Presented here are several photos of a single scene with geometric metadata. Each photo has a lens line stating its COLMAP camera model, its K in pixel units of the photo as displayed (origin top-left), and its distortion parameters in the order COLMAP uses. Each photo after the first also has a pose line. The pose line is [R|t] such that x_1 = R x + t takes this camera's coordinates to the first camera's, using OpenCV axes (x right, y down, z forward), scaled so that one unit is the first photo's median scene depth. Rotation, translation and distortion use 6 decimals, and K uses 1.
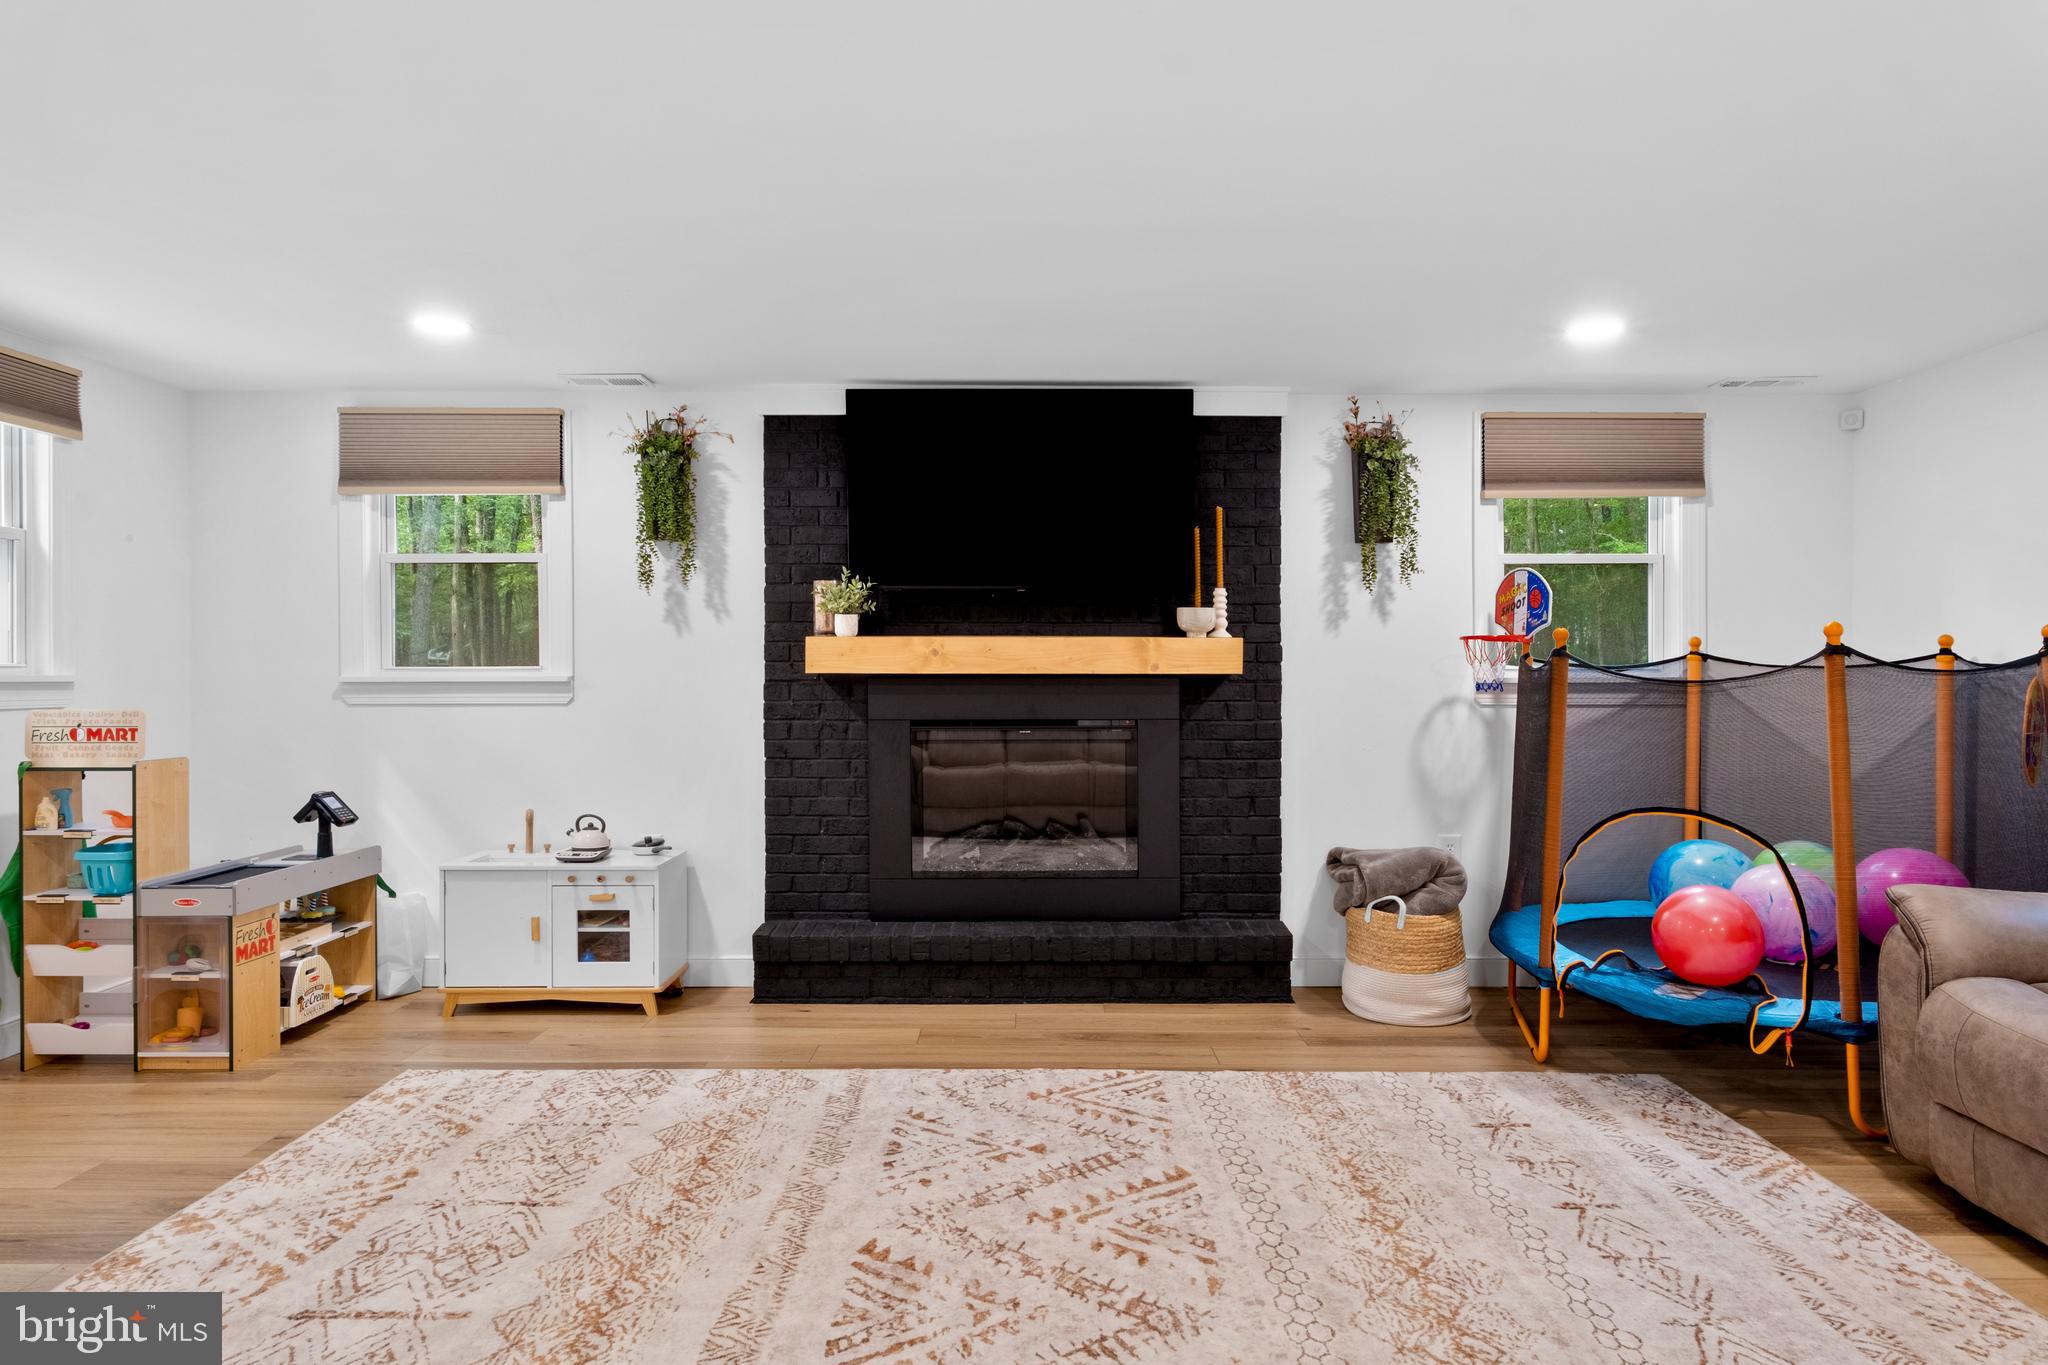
lens RADIAL K [[1153.7, 0, 1029.7], [0, 1153.7, 683.4], [0, 0, 1]] dist [-0.001296, 0.000090]
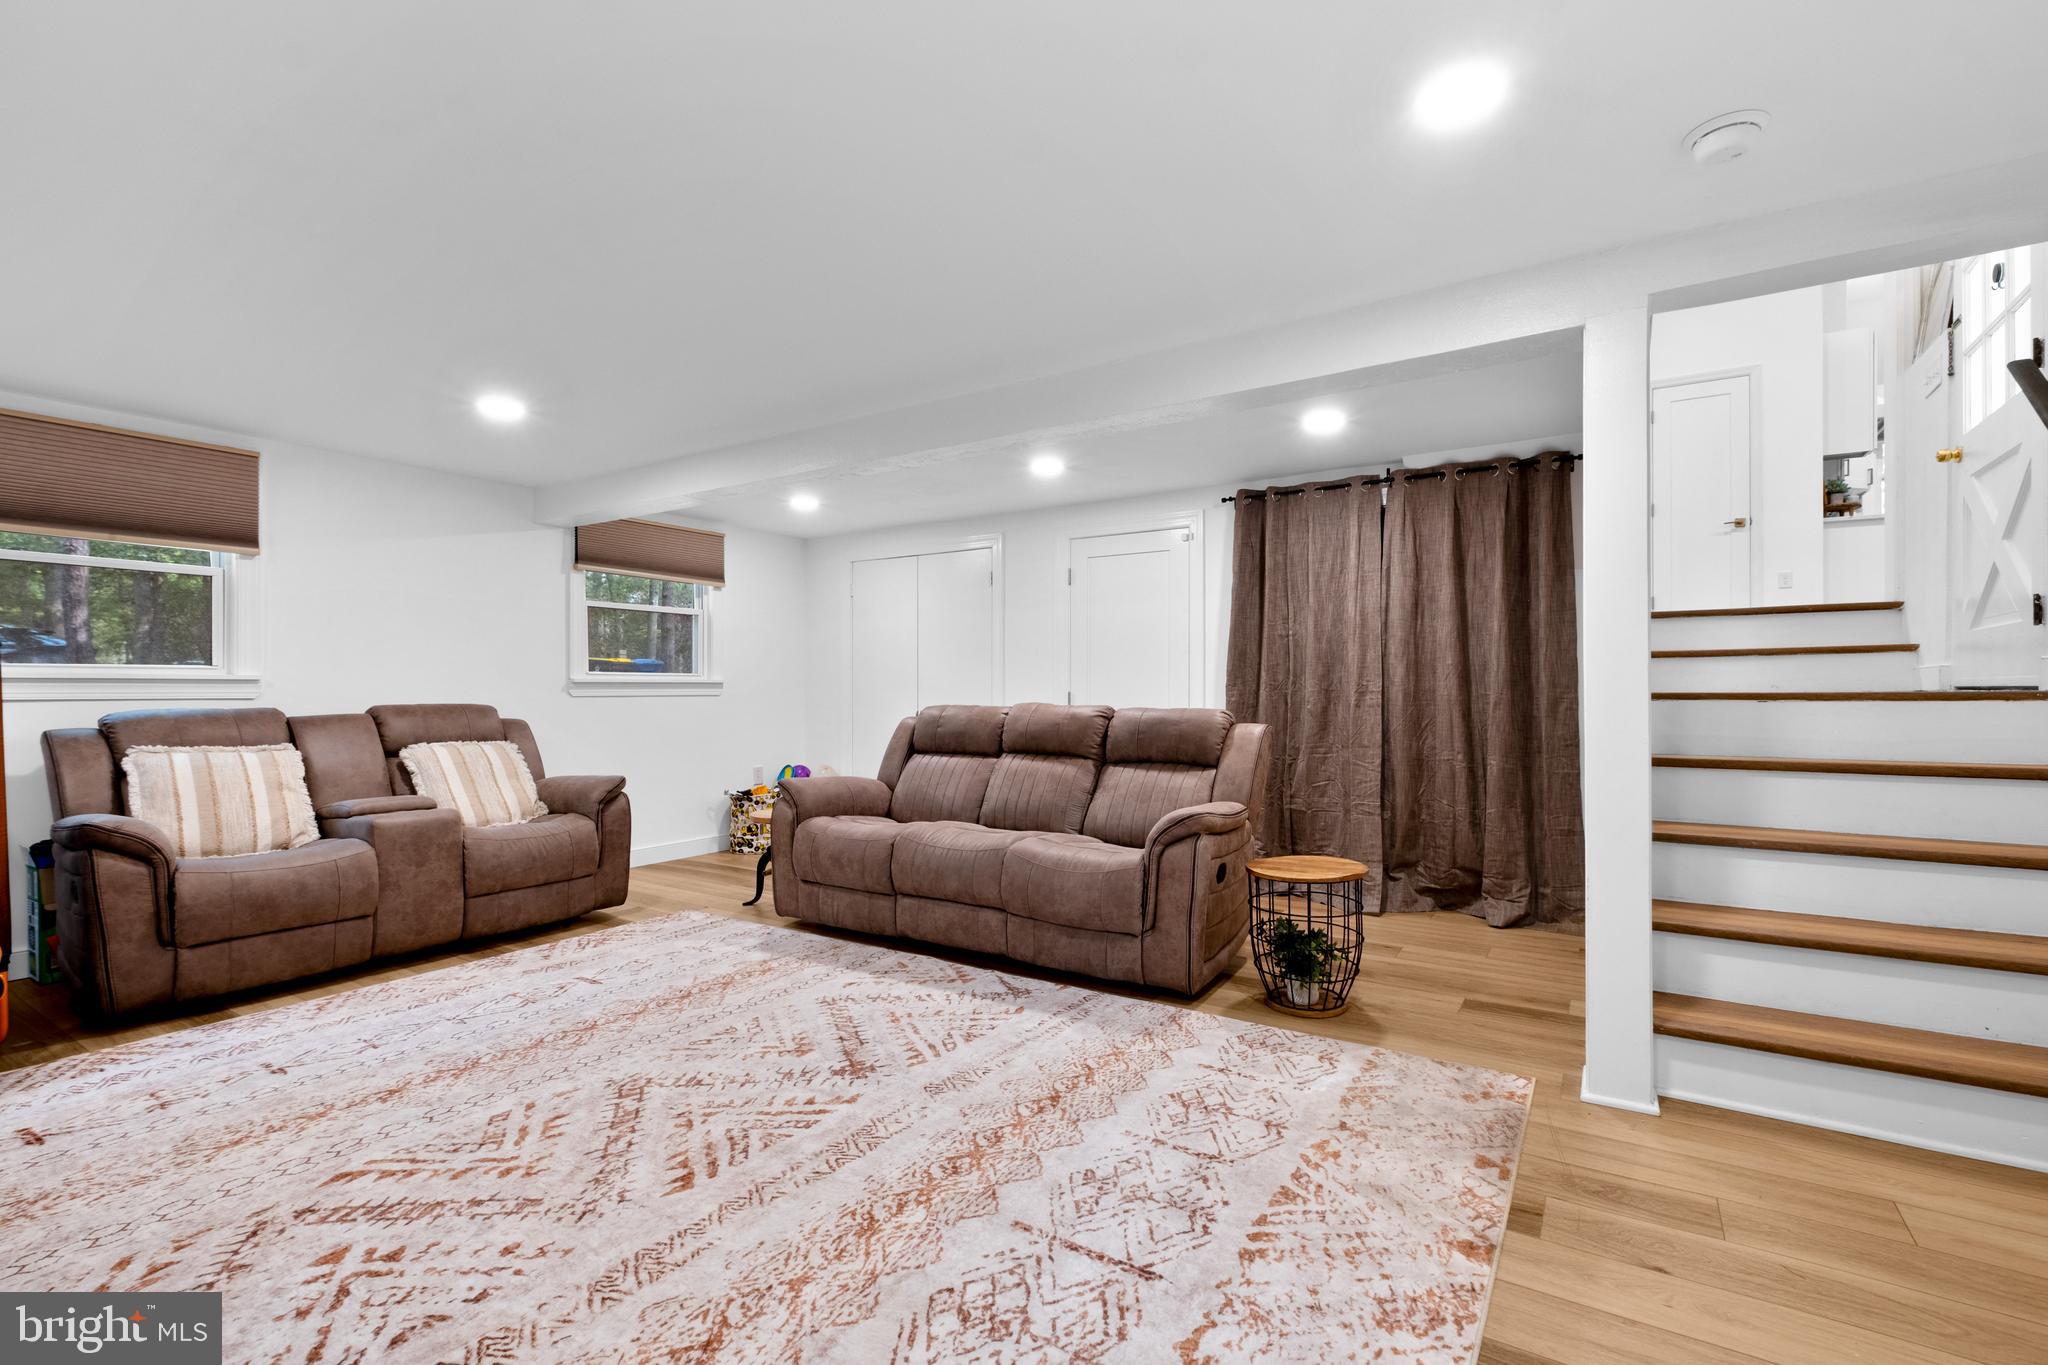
lens RADIAL K [[889.2, 0, 1029.8], [0, 889.2, 688.7], [0, 0, 1]] dist [-0.004795, -0.000860]
pose [[-0.826182, -0.000170, 0.563403, -0.808287], [0.002510, 0.999989, 0.003982, 0.027335], [-0.563397, 0.004704, -0.826173, 1.397096]]
